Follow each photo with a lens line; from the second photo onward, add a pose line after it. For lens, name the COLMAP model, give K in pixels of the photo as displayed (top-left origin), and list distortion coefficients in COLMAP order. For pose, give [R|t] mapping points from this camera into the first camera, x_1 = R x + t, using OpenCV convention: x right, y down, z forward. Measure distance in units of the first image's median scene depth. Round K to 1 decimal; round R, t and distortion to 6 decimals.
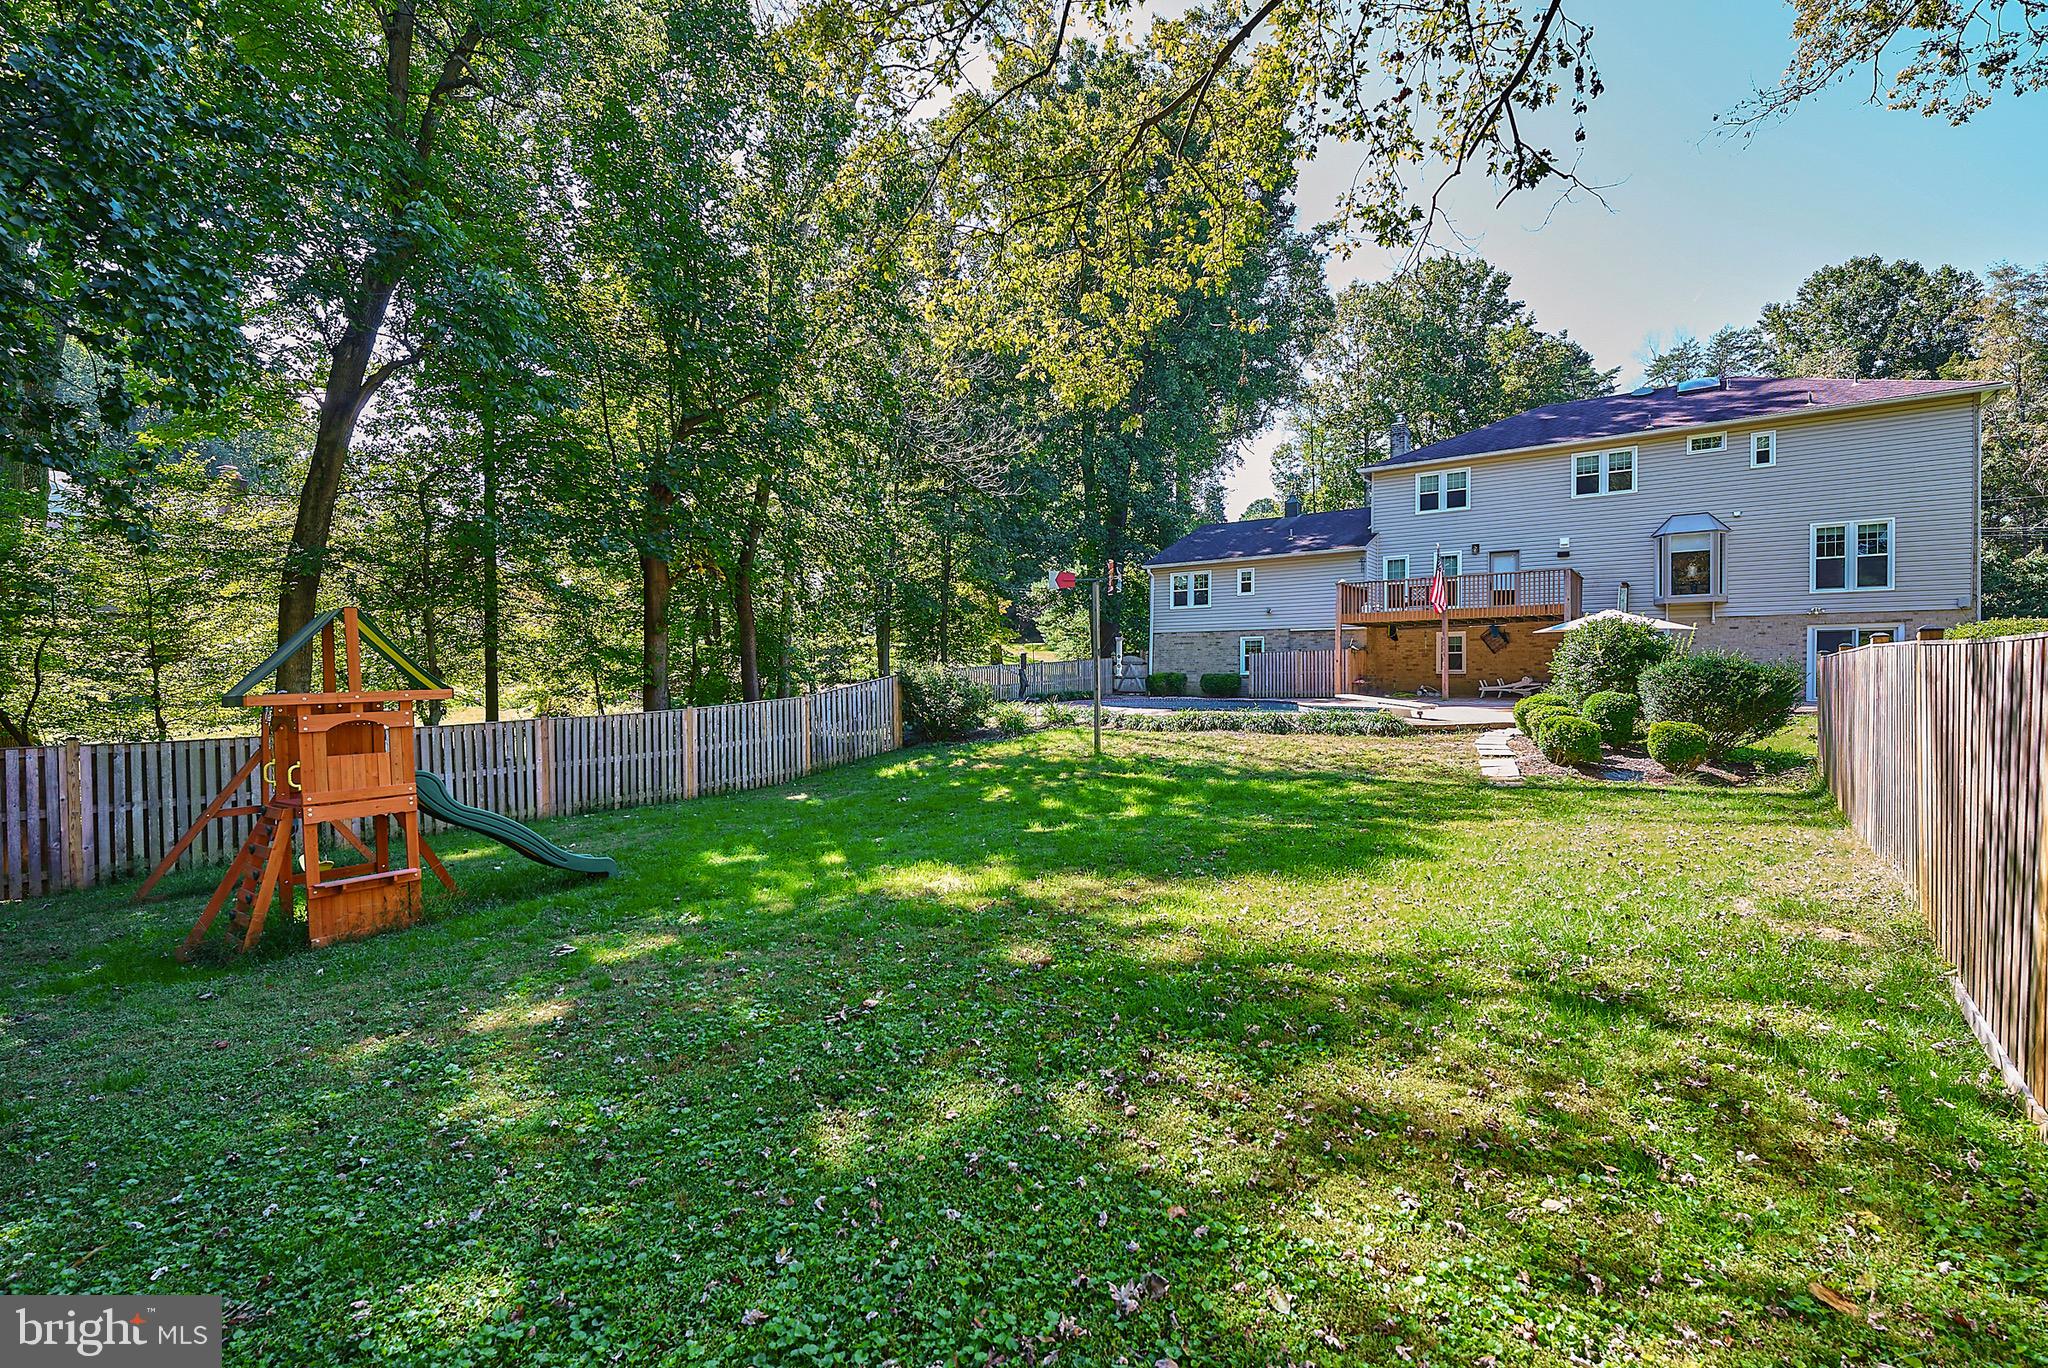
lens RADIAL K [[895.1, 0, 1027.6], [0, 895.1, 688.3], [0, 0, 1]] dist [-0.001268, -0.000059]
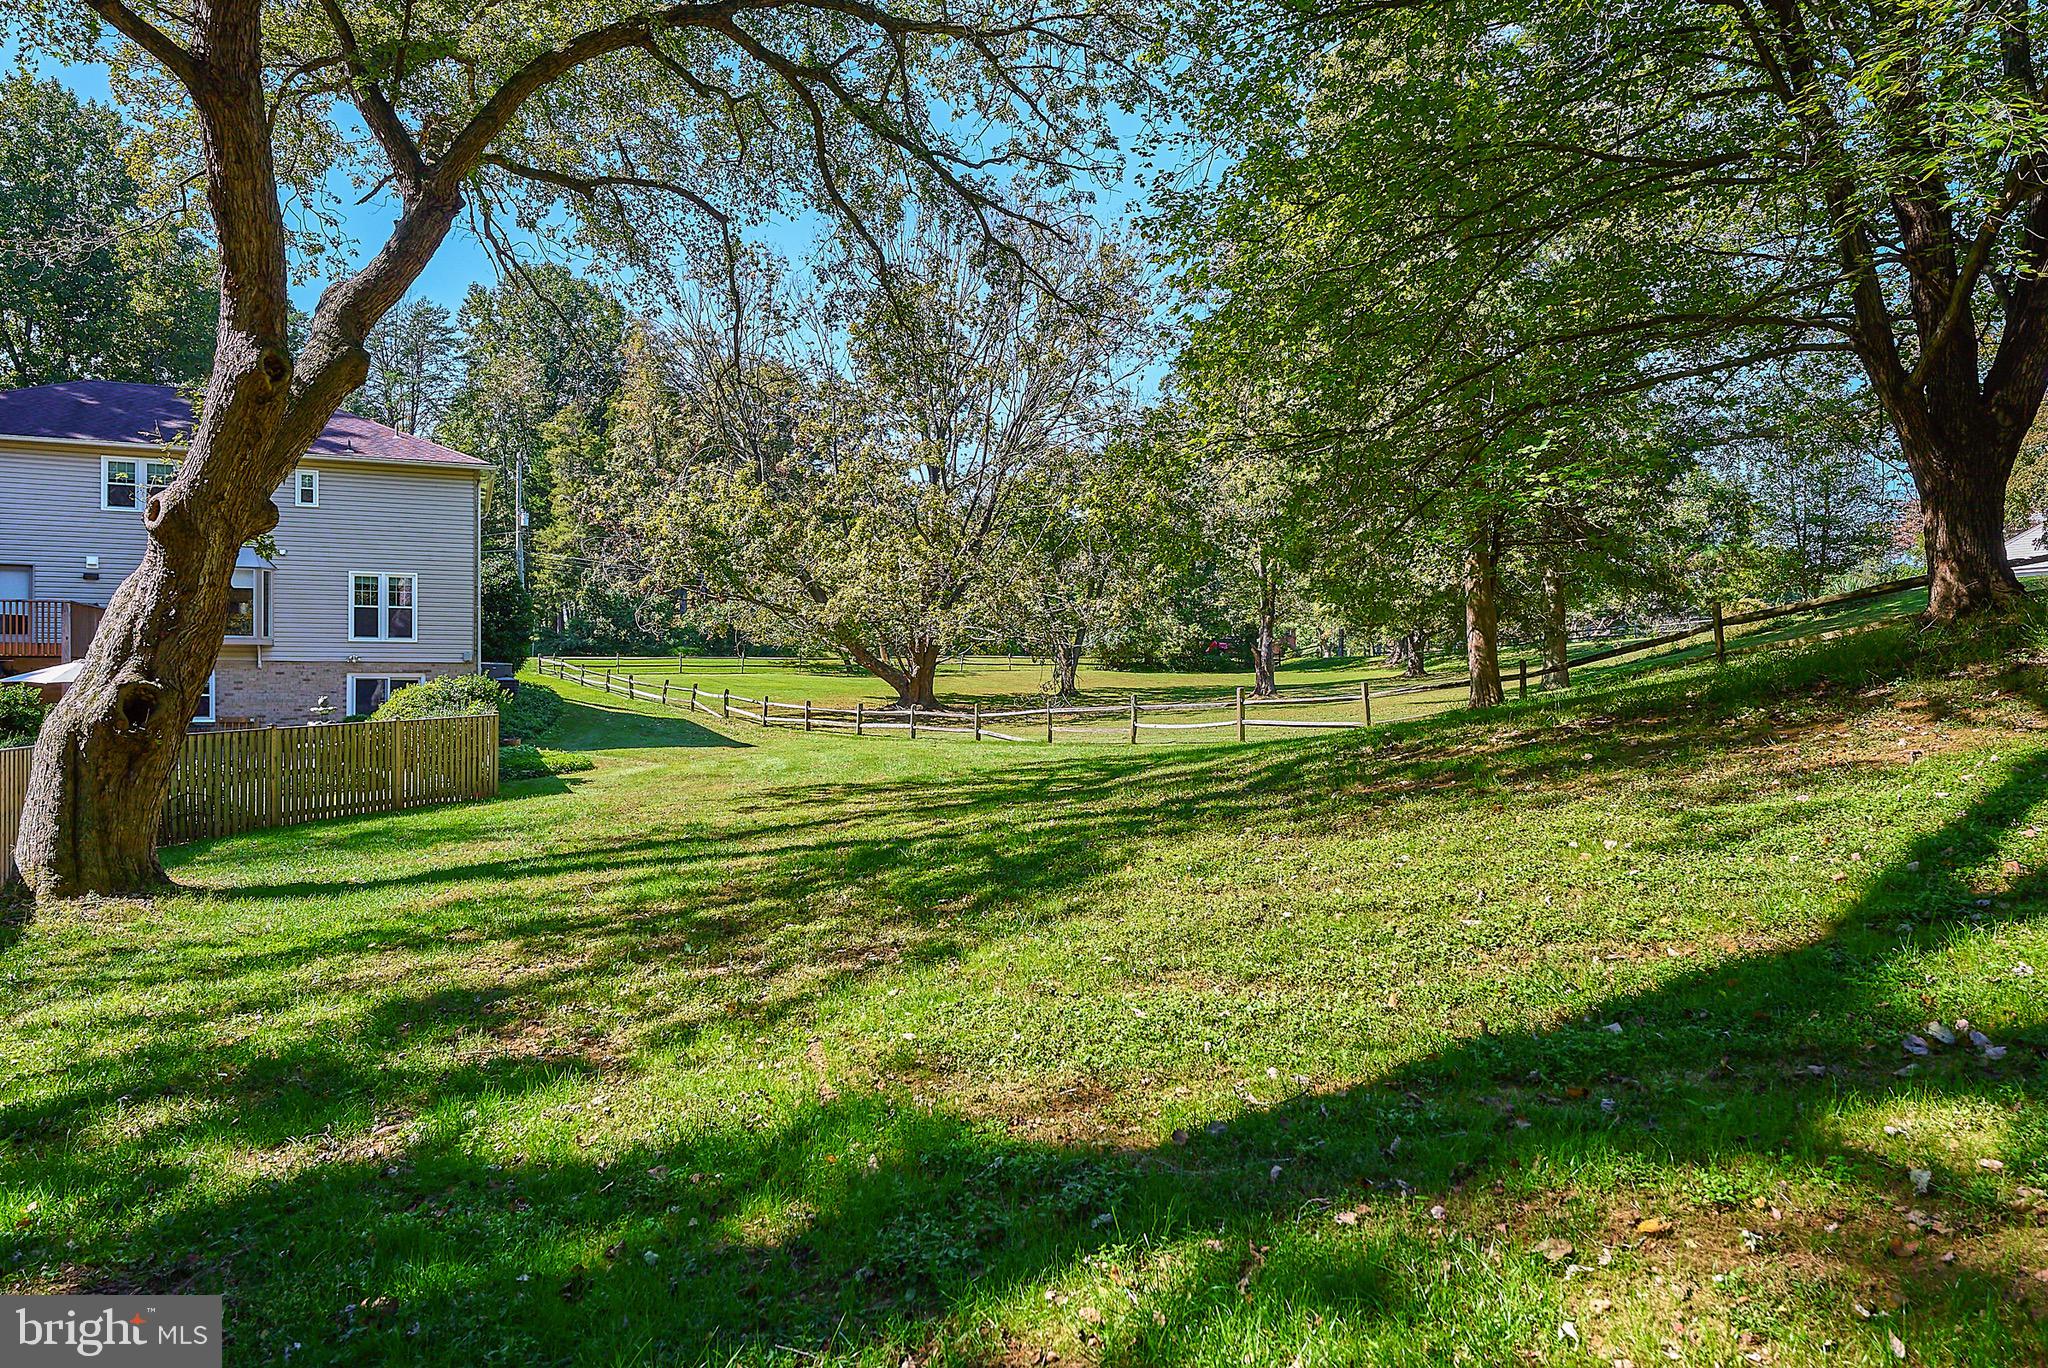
lens RADIAL K [[1309.1, 0, 1025.7], [0, 1309.1, 683.1], [0, 0, 1]] dist [0.003335, 0.000507]
pose [[0.521787, 0.008145, 0.853037, 0.027950], [0.007343, 0.999875, -0.014038, -0.033653], [-0.853044, 0.013588, 0.521662, -0.397328]]
